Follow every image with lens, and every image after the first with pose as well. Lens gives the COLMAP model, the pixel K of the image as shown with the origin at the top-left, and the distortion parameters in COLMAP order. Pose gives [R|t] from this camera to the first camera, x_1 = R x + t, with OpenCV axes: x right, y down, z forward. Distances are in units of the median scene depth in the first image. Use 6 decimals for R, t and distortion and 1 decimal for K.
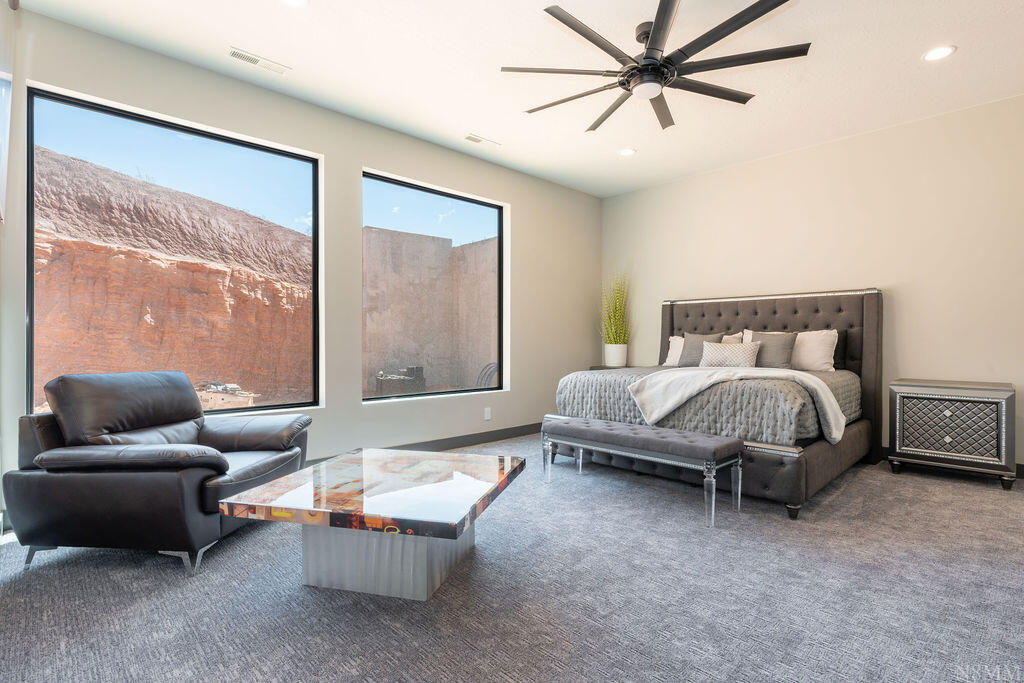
lens RADIAL K [[519.4, 0, 508.1], [0, 519.4, 340.8], [0, 0, 1]] dist [0.013386, -0.000134]
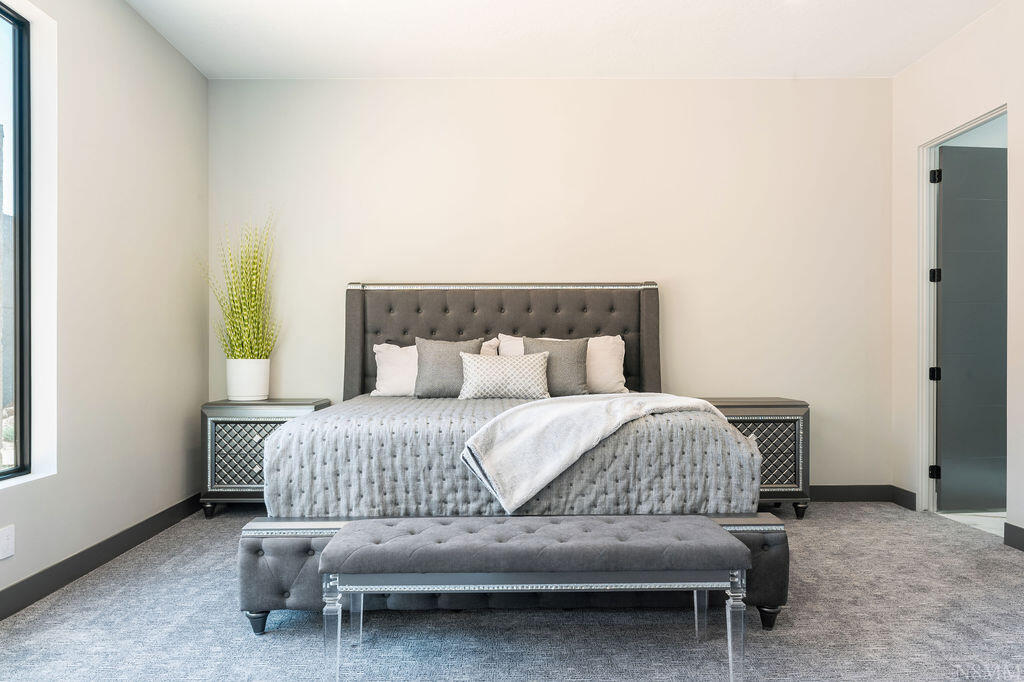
lens RADIAL K [[717.1, 0, 508.8], [0, 717.1, 345.9], [0, 0, 1]] dist [0.001072, 0.005657]
pose [[0.674715, 0.002622, 0.738074, -0.241156], [0.004441, 0.999961, -0.007612, 0.000459], [-0.738065, 0.008414, 0.674677, 0.483001]]
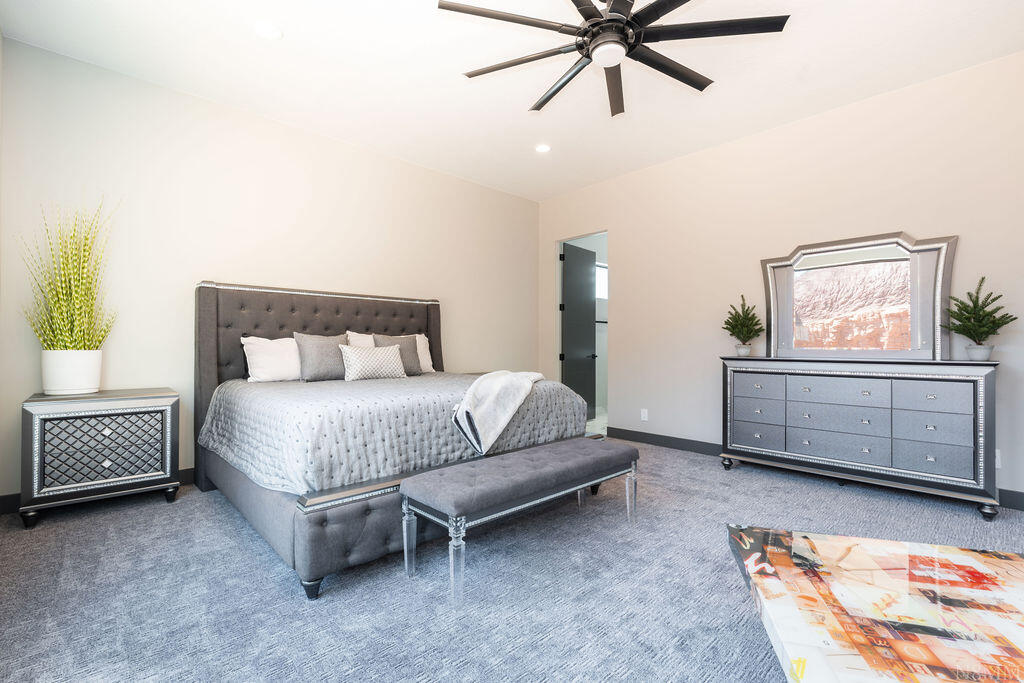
lens RADIAL K [[459.6, 0, 519.7], [0, 459.6, 339.3], [0, 0, 1]] dist [-0.002242, 0.000995]
pose [[-0.016826, 0.012699, 0.999778, -0.380719], [-0.002317, 0.999916, -0.012739, 0.001674], [-0.999856, -0.002530, -0.016795, 0.899228]]
